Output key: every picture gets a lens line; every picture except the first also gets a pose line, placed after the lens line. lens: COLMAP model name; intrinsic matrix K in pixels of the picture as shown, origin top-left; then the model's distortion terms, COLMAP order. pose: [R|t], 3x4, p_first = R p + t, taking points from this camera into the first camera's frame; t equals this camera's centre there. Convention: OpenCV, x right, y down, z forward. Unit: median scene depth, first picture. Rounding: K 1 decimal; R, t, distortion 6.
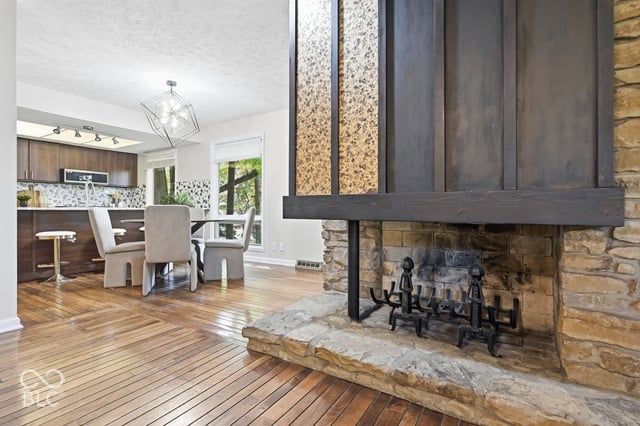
lens RADIAL K [[308.7, 0, 318.4], [0, 308.7, 216.3], [0, 0, 1]] dist [-0.003239, -0.000900]
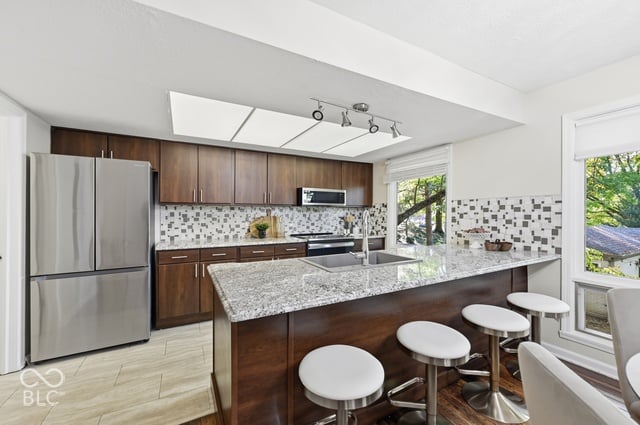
lens RADIAL K [[251.9, 0, 319.6], [0, 251.9, 212.3], [0, 0, 1]] dist [-0.000308, -0.000031]
pose [[0.867322, -0.002364, -0.497741, -0.459672], [-0.010547, 0.999677, -0.023126, -0.076494], [0.497635, 0.025307, 0.867017, 0.462478]]
